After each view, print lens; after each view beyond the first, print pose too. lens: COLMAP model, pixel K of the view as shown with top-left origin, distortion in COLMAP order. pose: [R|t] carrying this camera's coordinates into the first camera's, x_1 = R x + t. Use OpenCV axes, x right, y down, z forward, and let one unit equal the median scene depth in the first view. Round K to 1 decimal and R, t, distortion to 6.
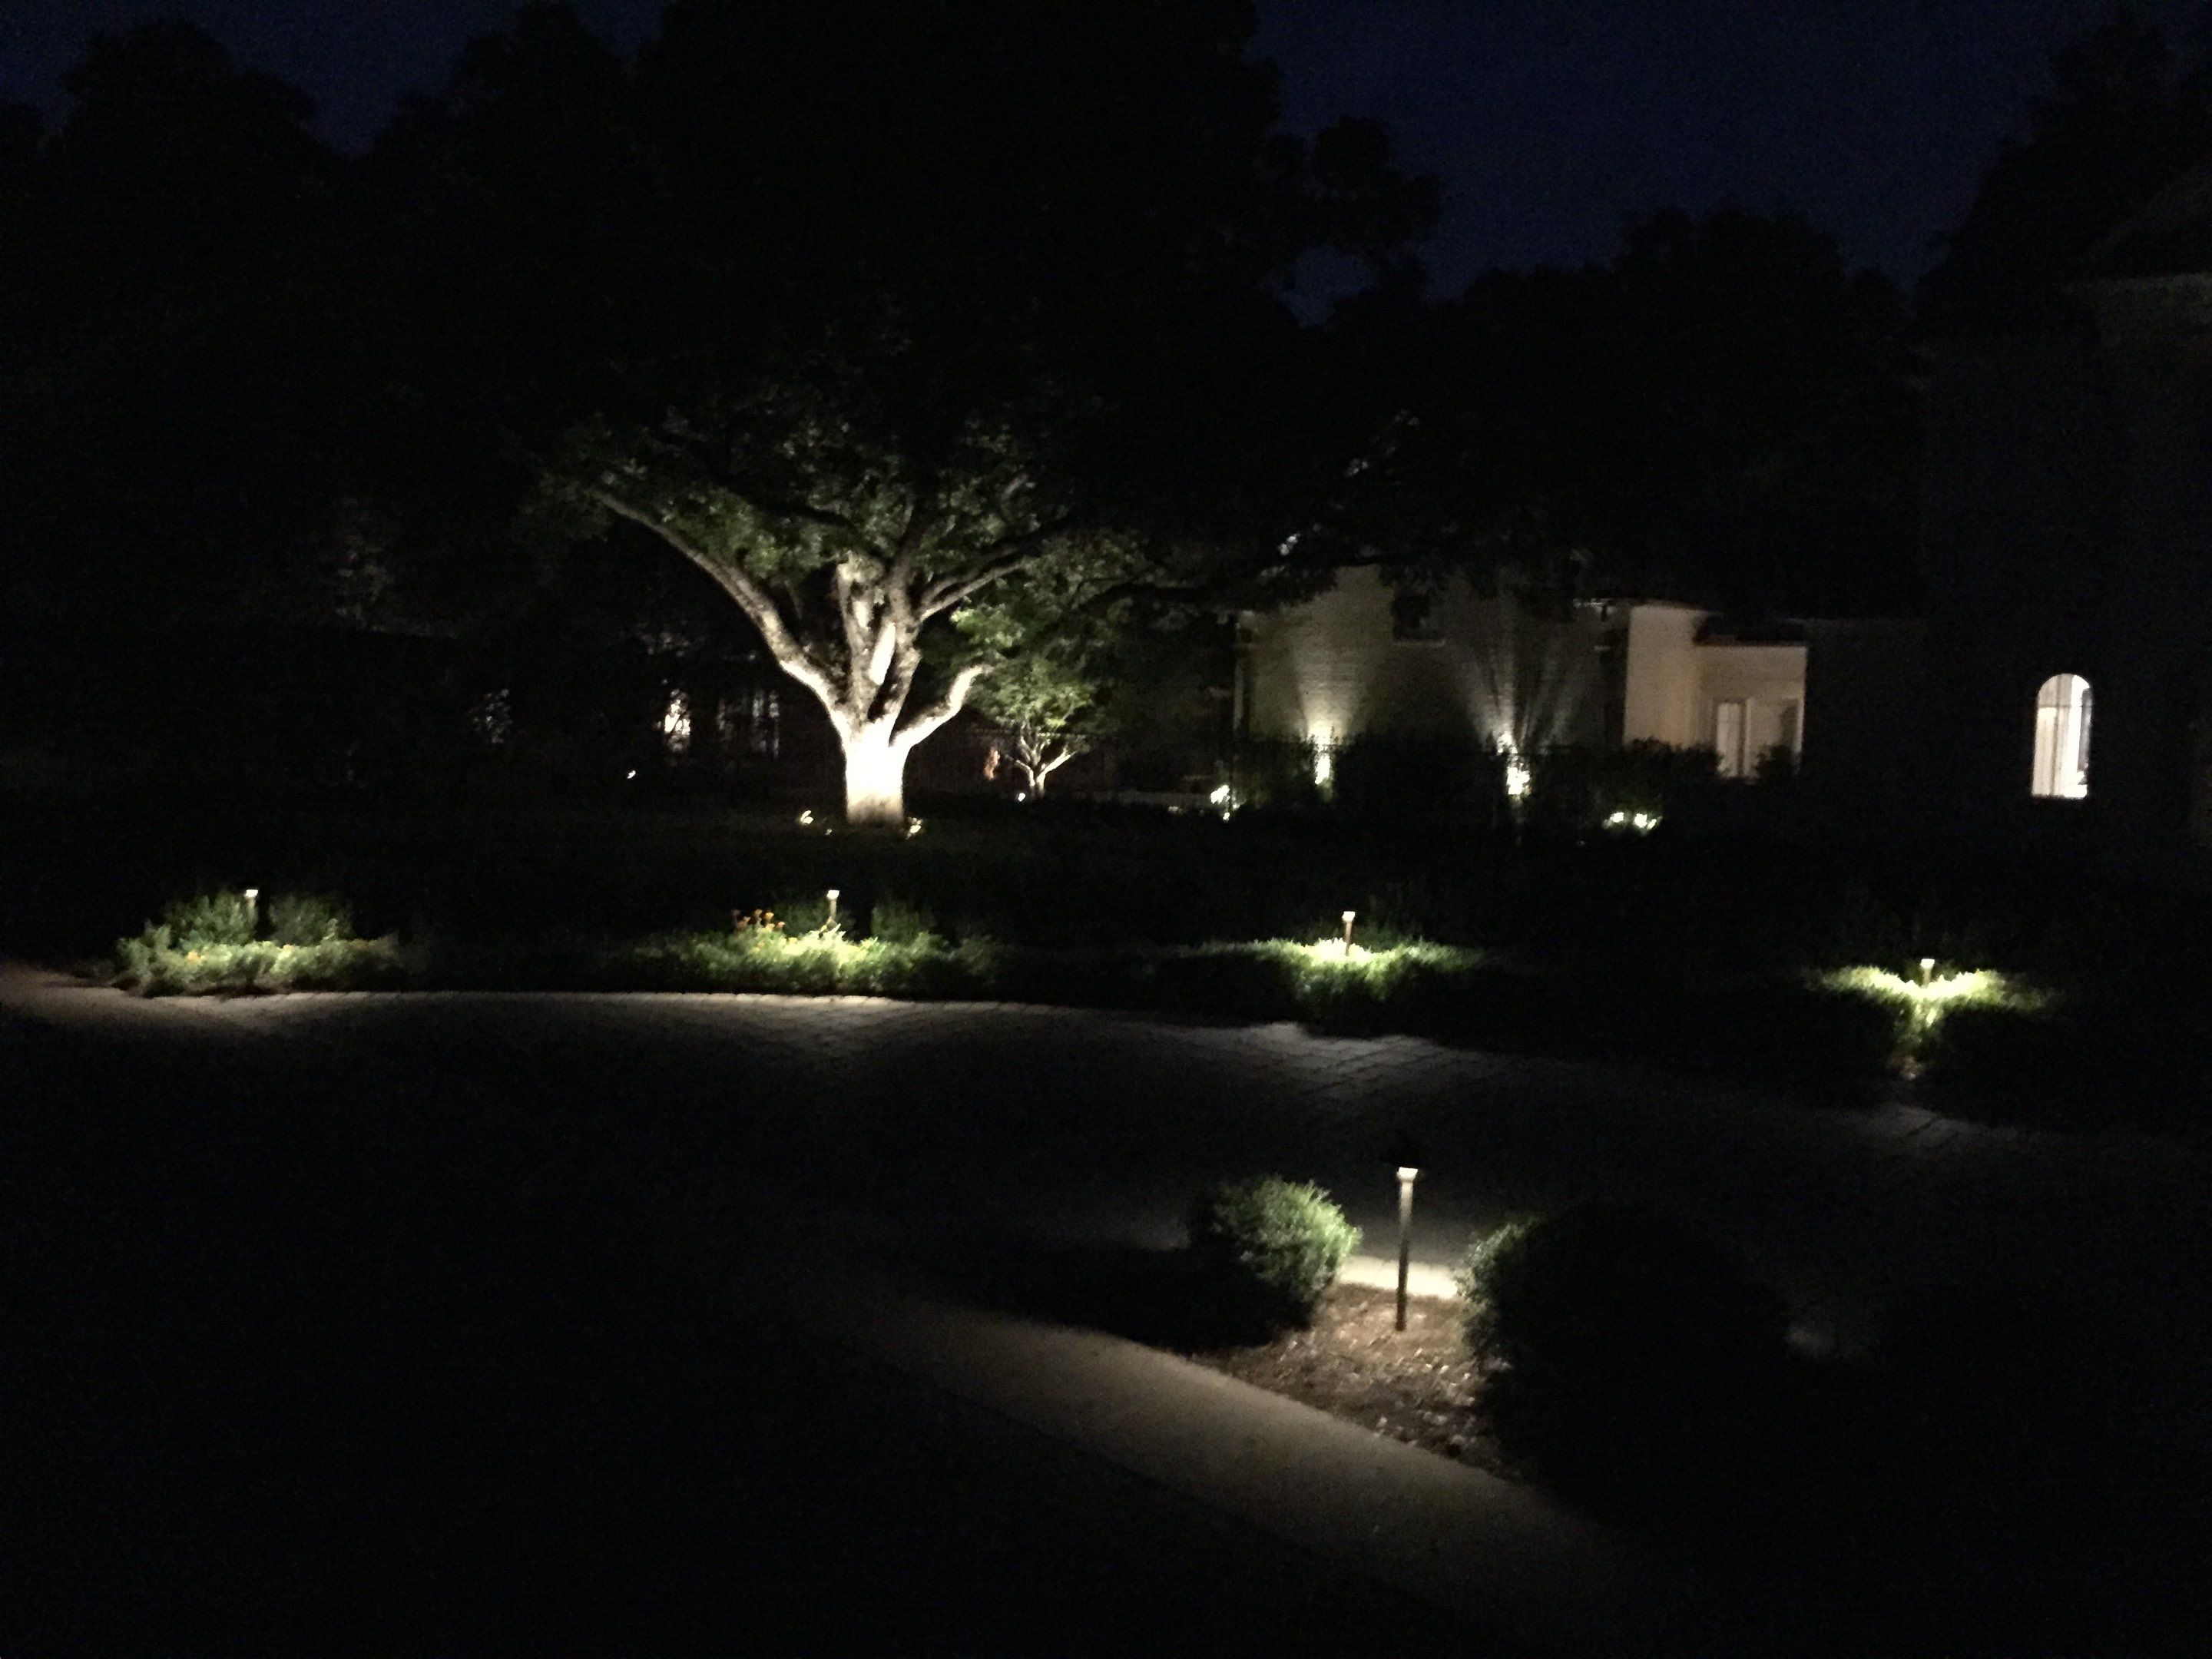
lens RADIAL K [[1921.0, 0, 1118.5], [0, 1921.0, 822.5], [0, 0, 1]] dist [0.047177, -0.030129]
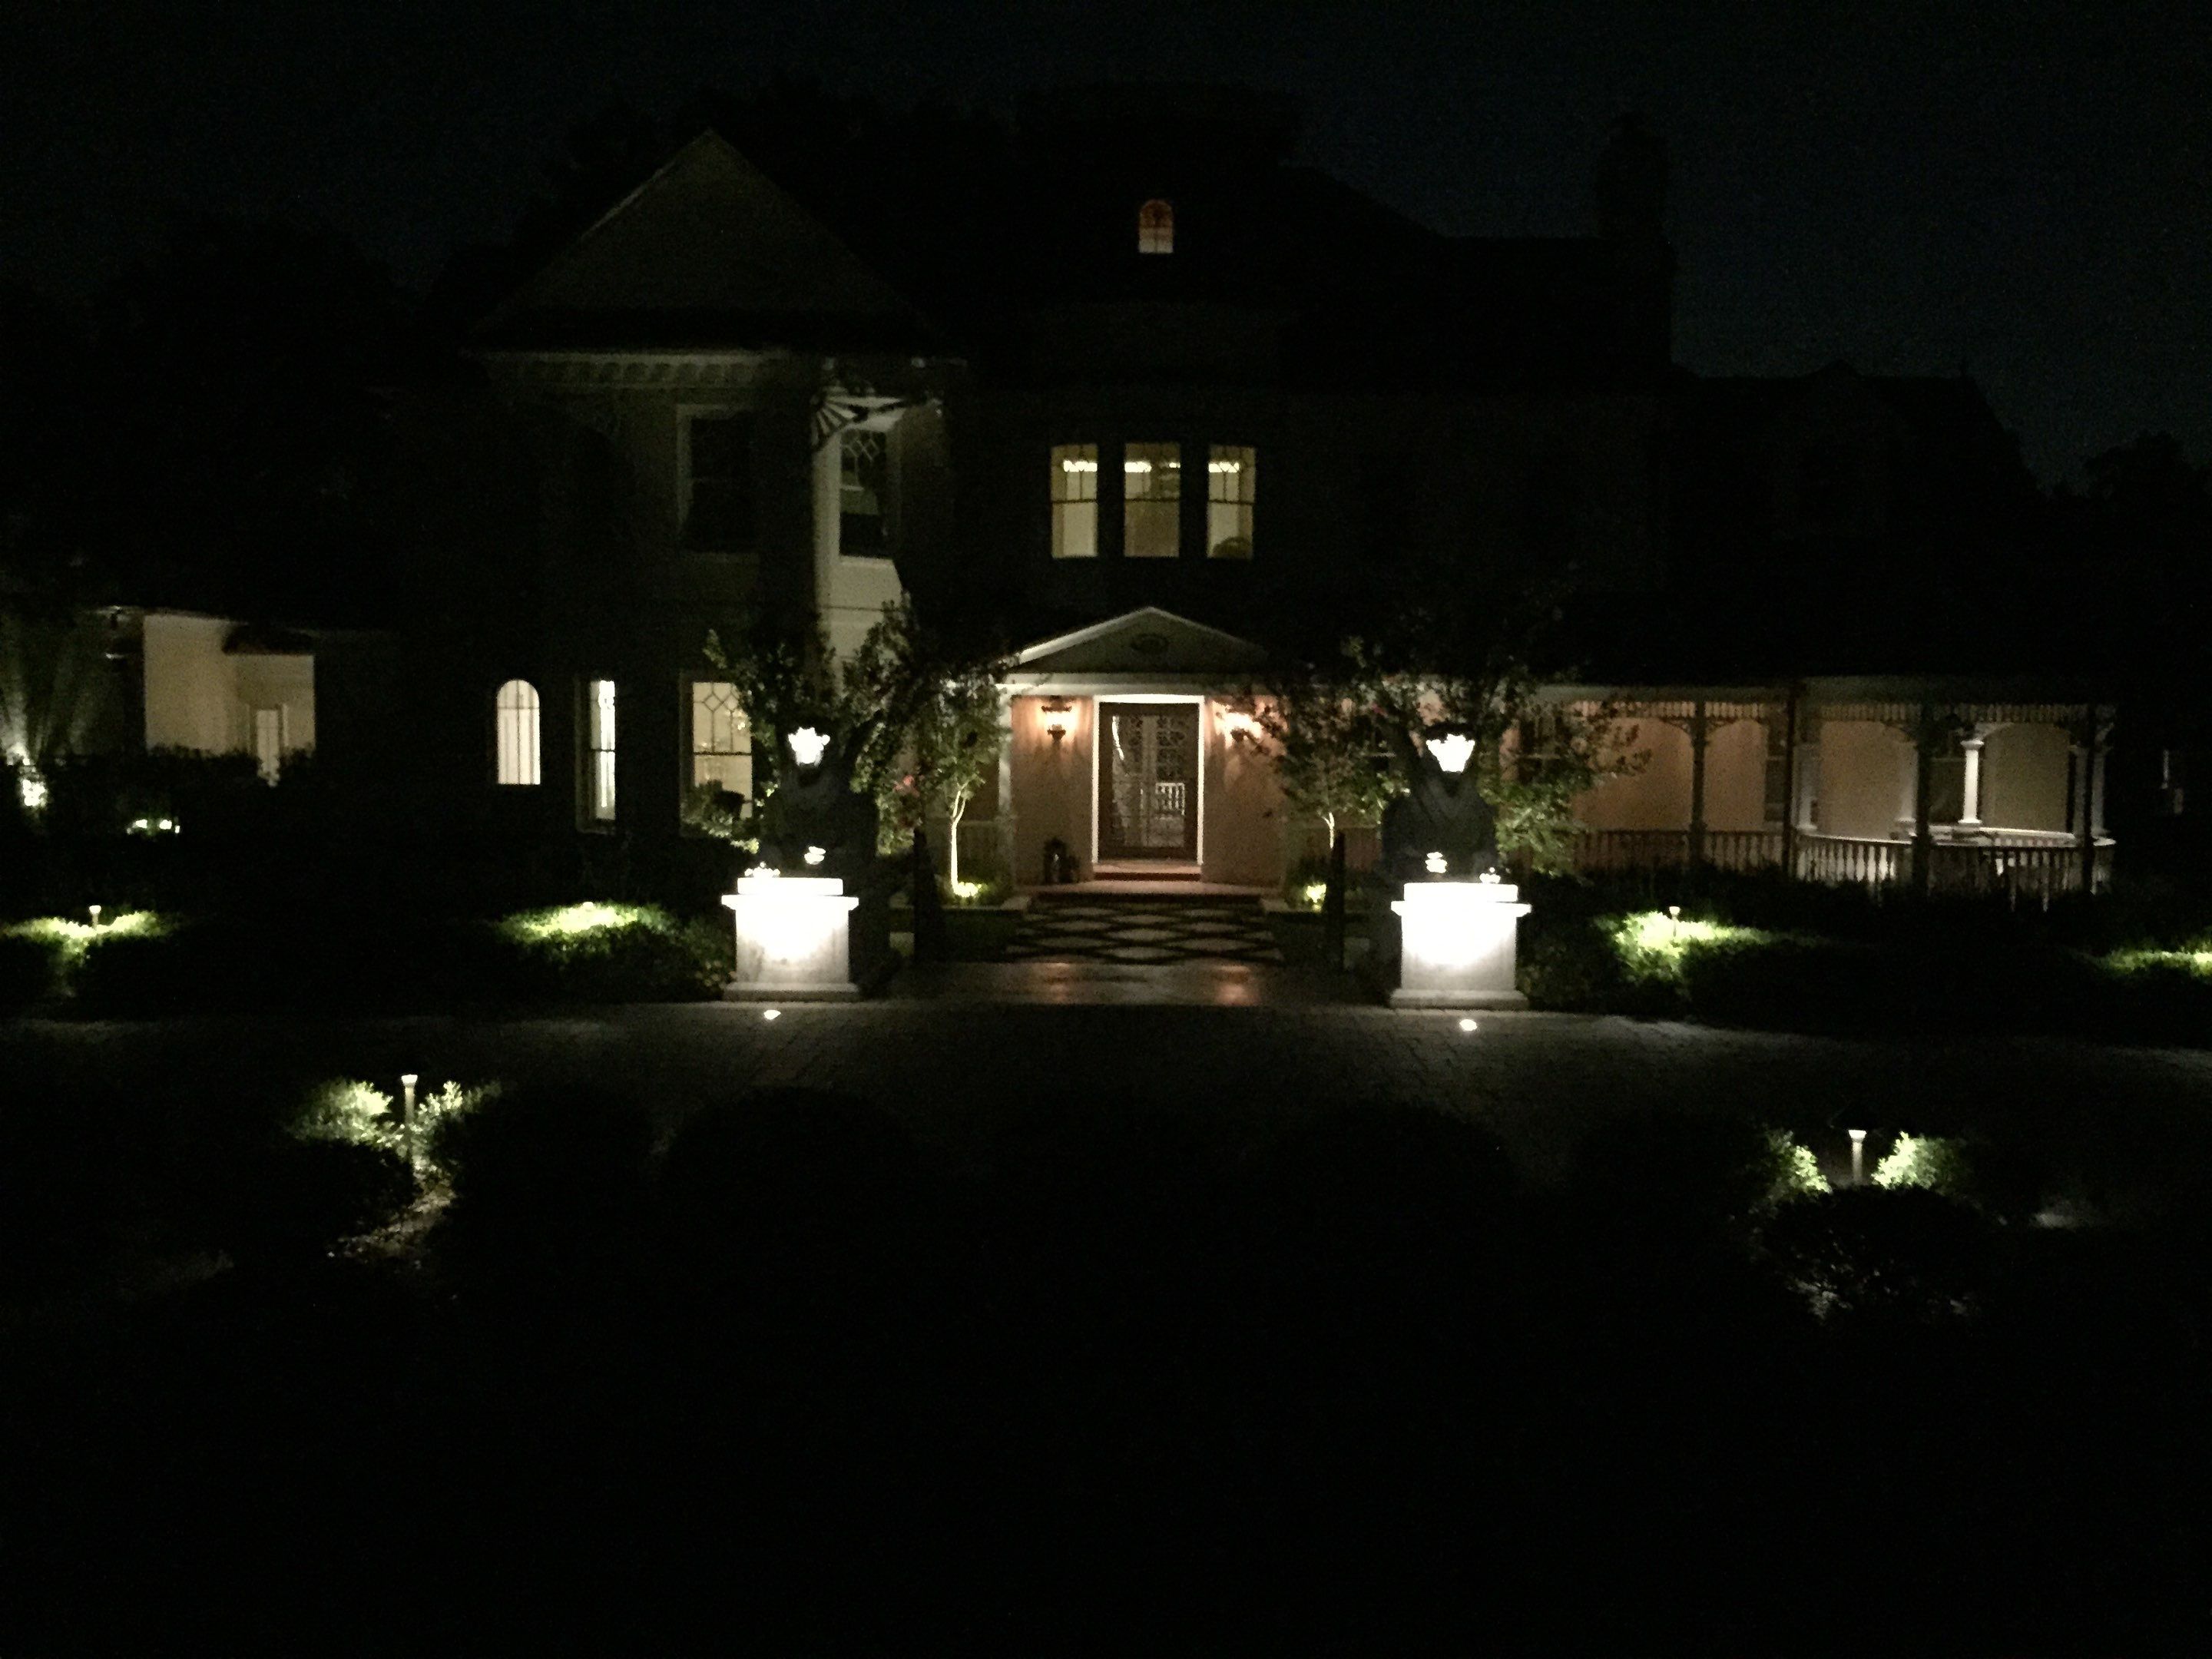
lens RADIAL K [[1921.0, 0, 1102.2], [0, 1921.0, 849.5], [0, 0, 1]] dist [0.047177, -0.030129]
pose [[0.793159, -0.064304, 0.605610, 0.040163], [0.057114, 0.997881, 0.031155, 0.007266], [-0.606330, 0.009878, 0.795152, -0.108346]]
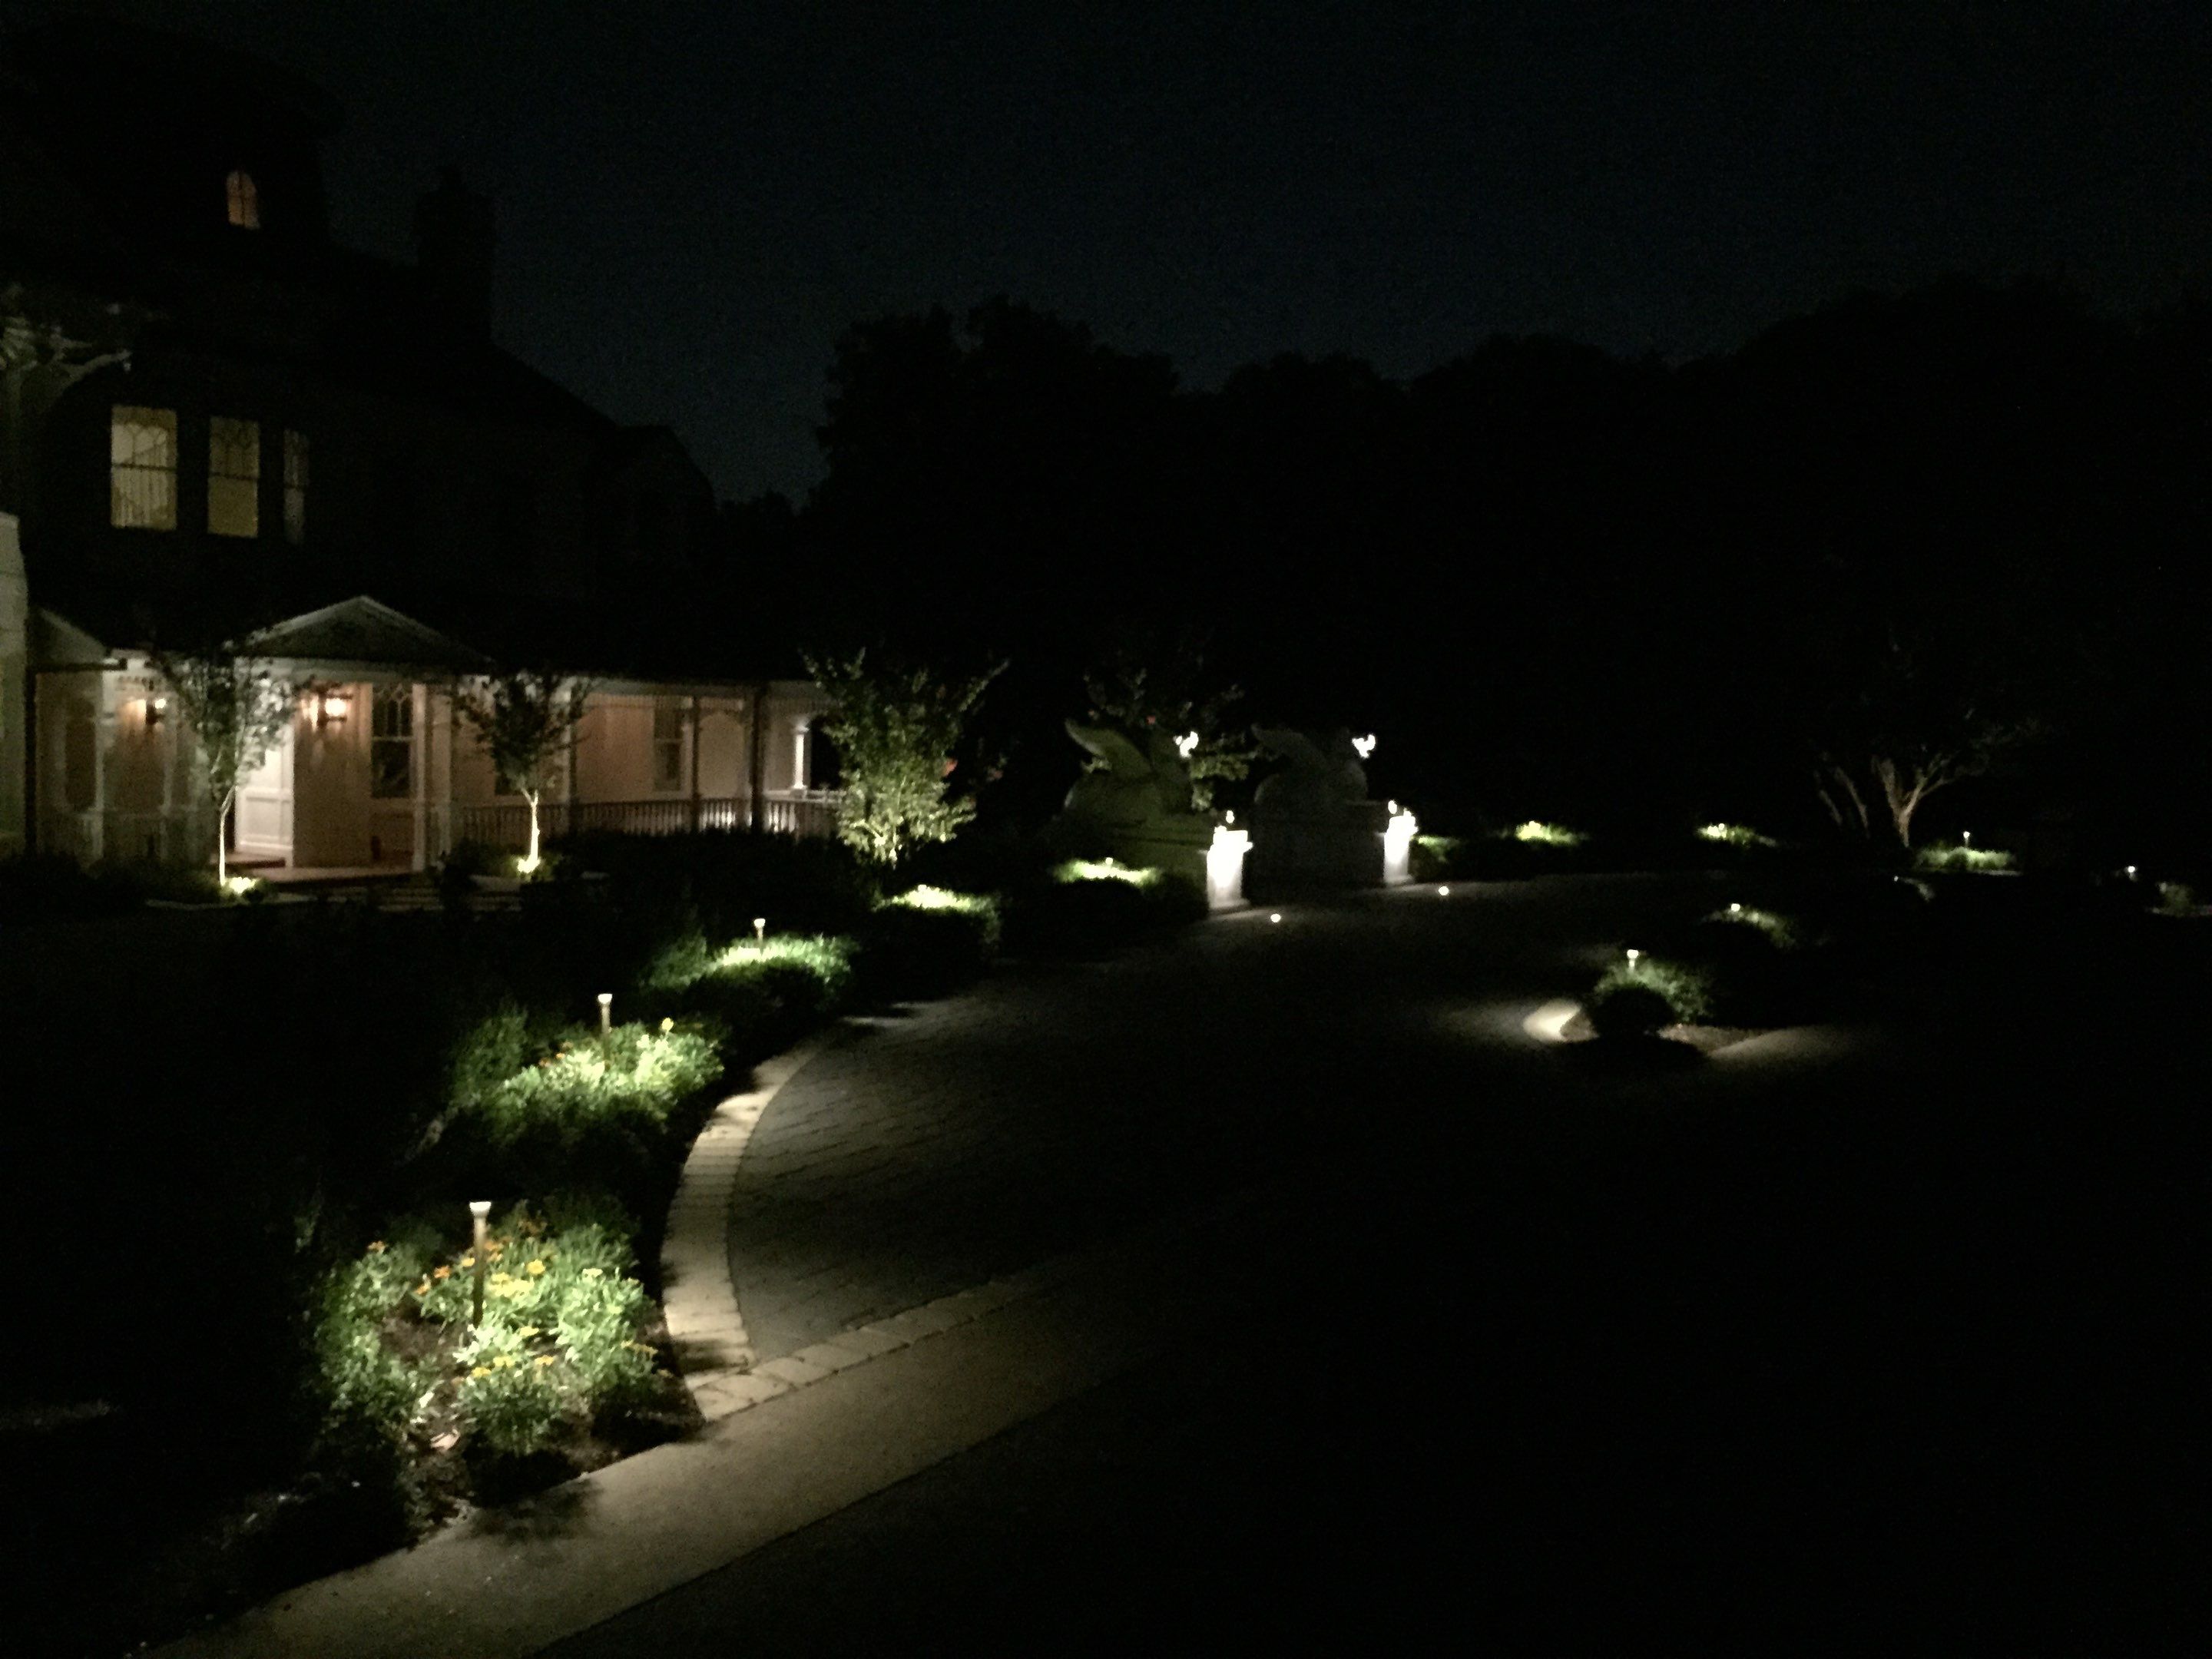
lens RADIAL K [[1921.0, 0, 1109.1], [0, 1921.0, 823.6], [0, 0, 1]] dist [0.047177, -0.030129]
pose [[-0.125301, -0.083819, 0.988572, -0.306545], [0.042890, 0.995036, 0.089803, -0.030889], [-0.991191, 0.053652, -0.121084, 0.299901]]
